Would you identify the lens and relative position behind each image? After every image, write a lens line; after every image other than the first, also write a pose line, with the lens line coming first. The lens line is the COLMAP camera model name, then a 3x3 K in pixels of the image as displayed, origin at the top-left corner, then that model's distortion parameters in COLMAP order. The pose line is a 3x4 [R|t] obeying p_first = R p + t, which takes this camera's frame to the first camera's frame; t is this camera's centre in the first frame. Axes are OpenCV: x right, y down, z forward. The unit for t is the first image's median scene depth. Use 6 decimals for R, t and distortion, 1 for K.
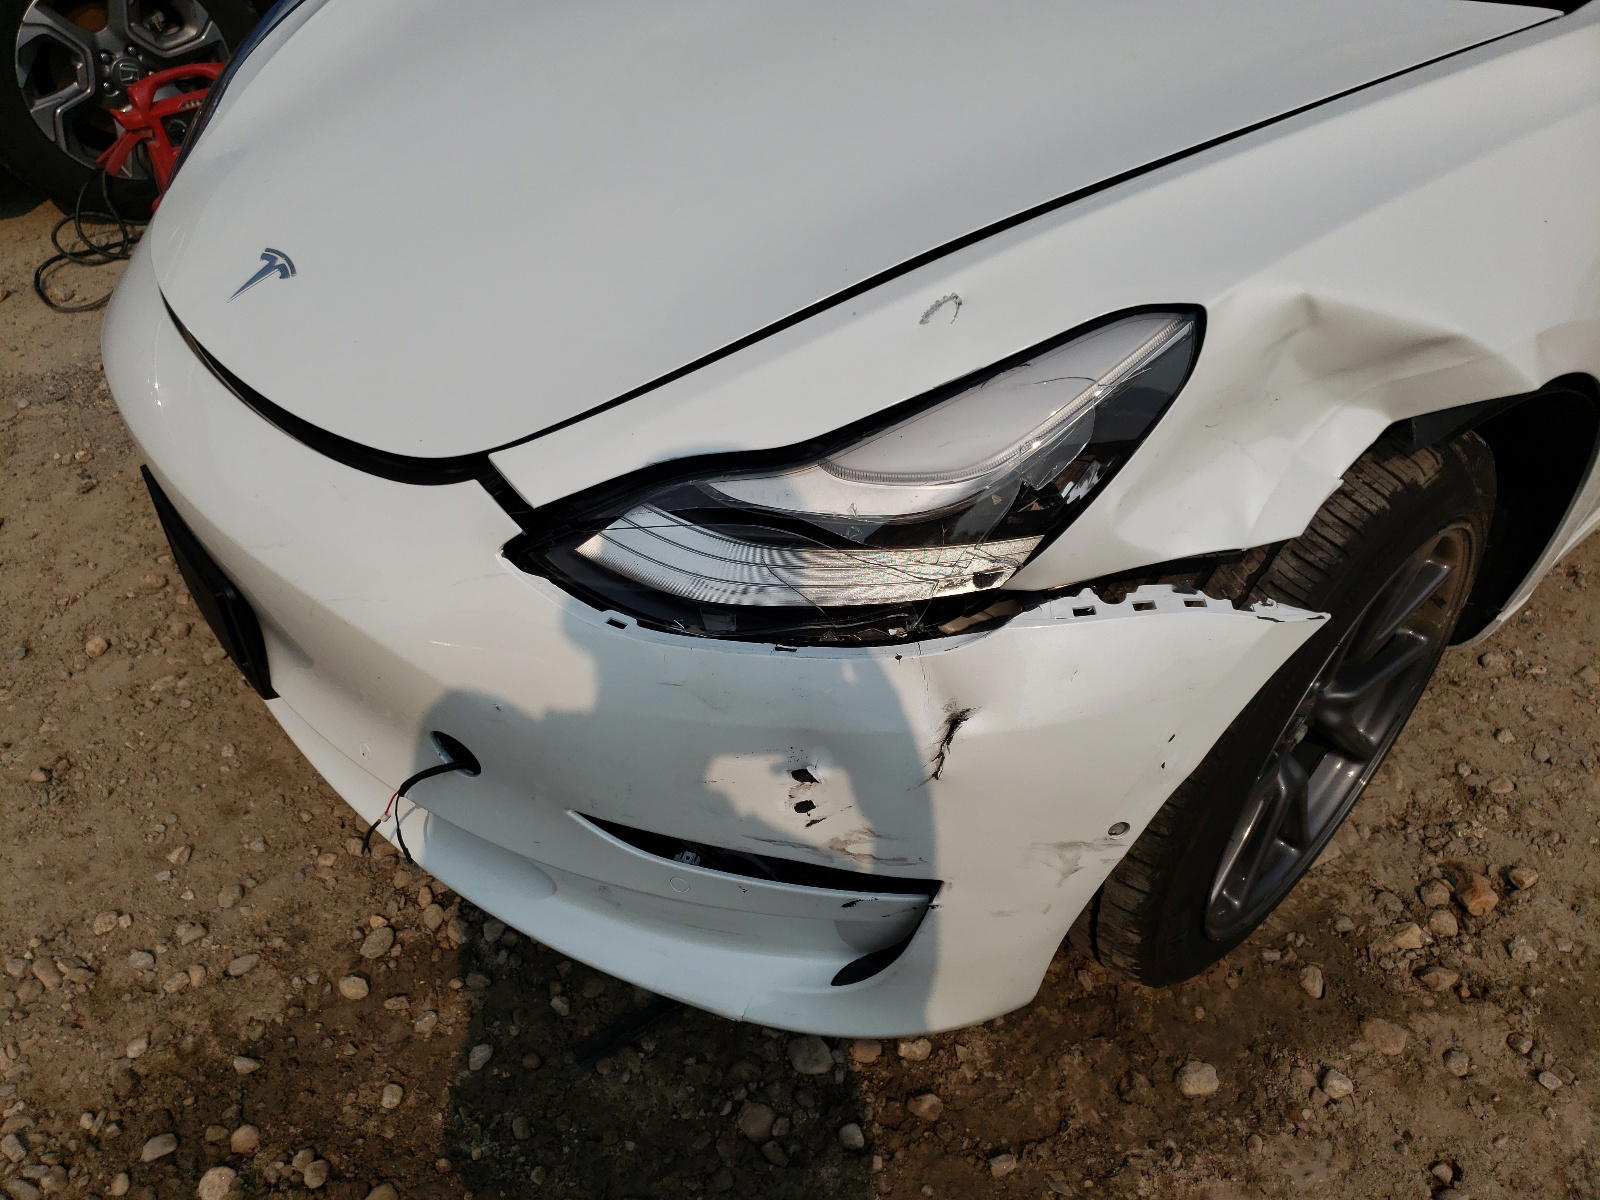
lens RADIAL K [[1242.9, 0, 772.4], [0, 1242.9, 599.1], [0, 0, 1]] dist [0.009603, 0.006510]
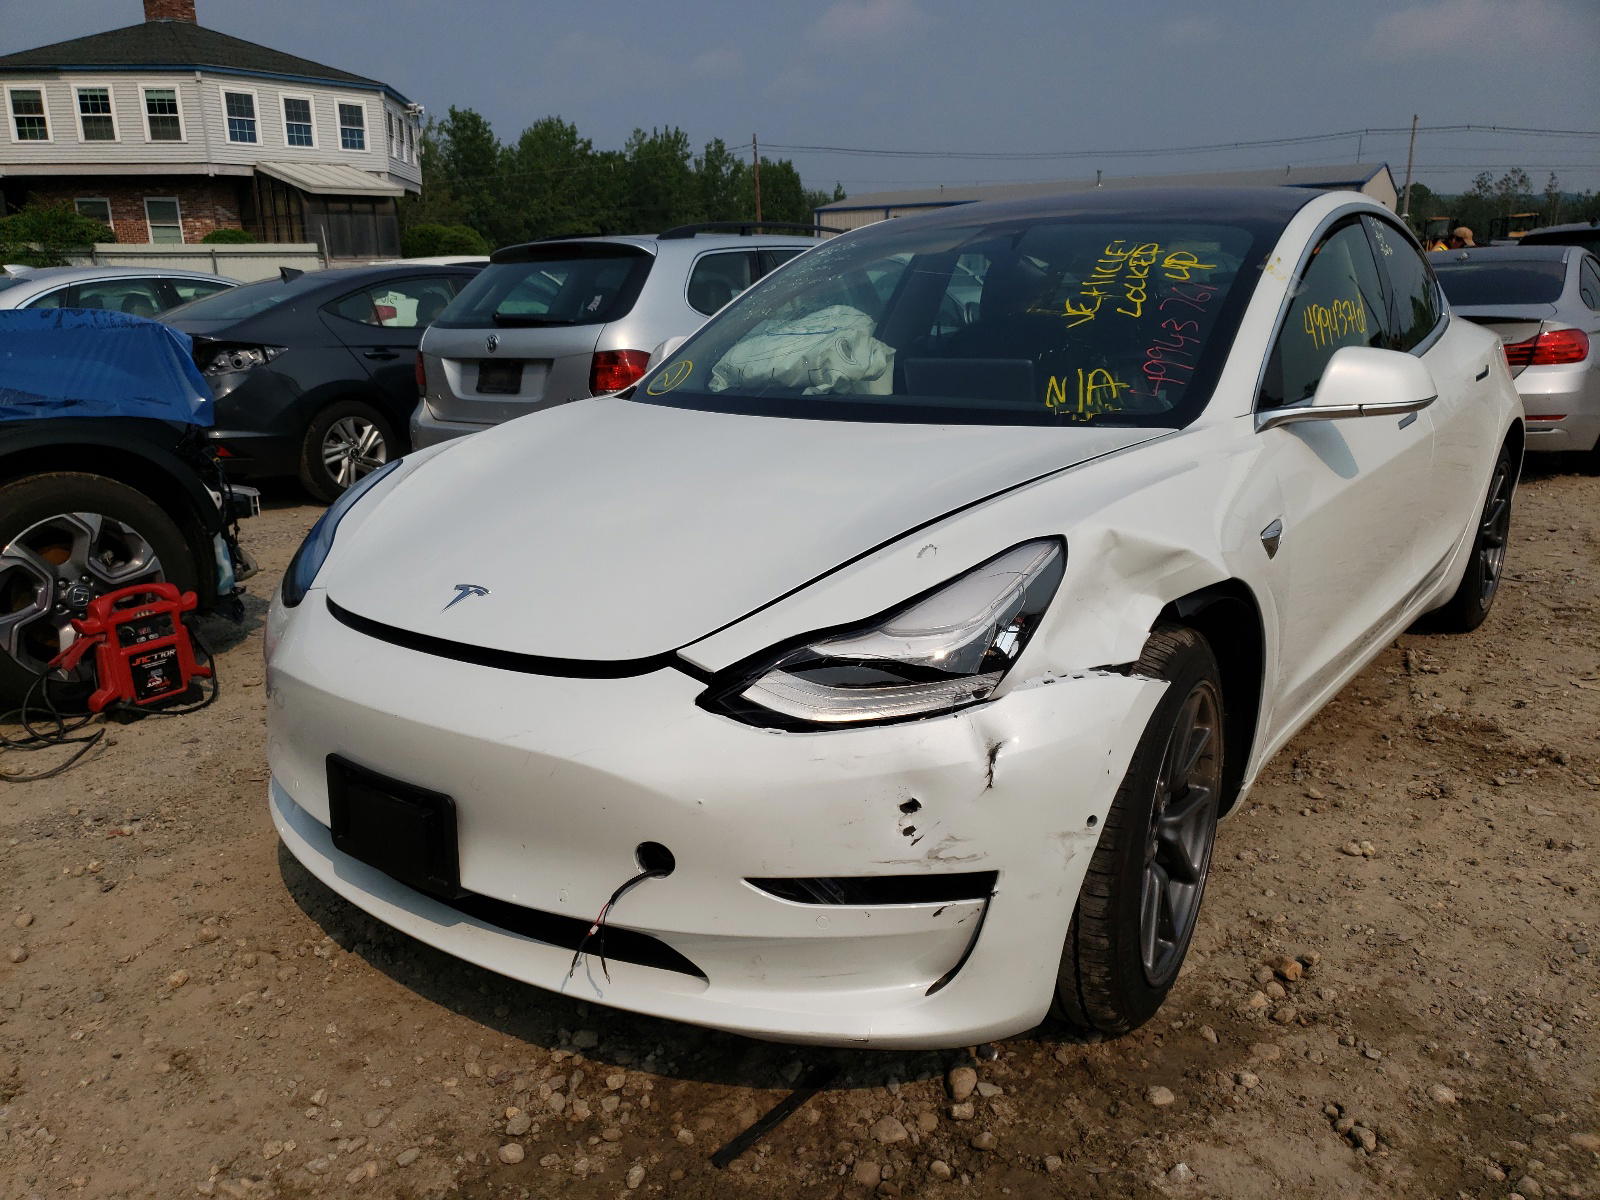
lens RADIAL K [[1200.6, 0, 800.0], [0, 1200.6, 600.0], [0, 0, 1]] dist [0.010203, 0.010427]
pose [[0.964985, -0.052381, 0.257021, -0.354173], [0.158031, 0.898162, -0.410283, 0.369375], [-0.209355, 0.436534, 0.874991, -0.324177]]
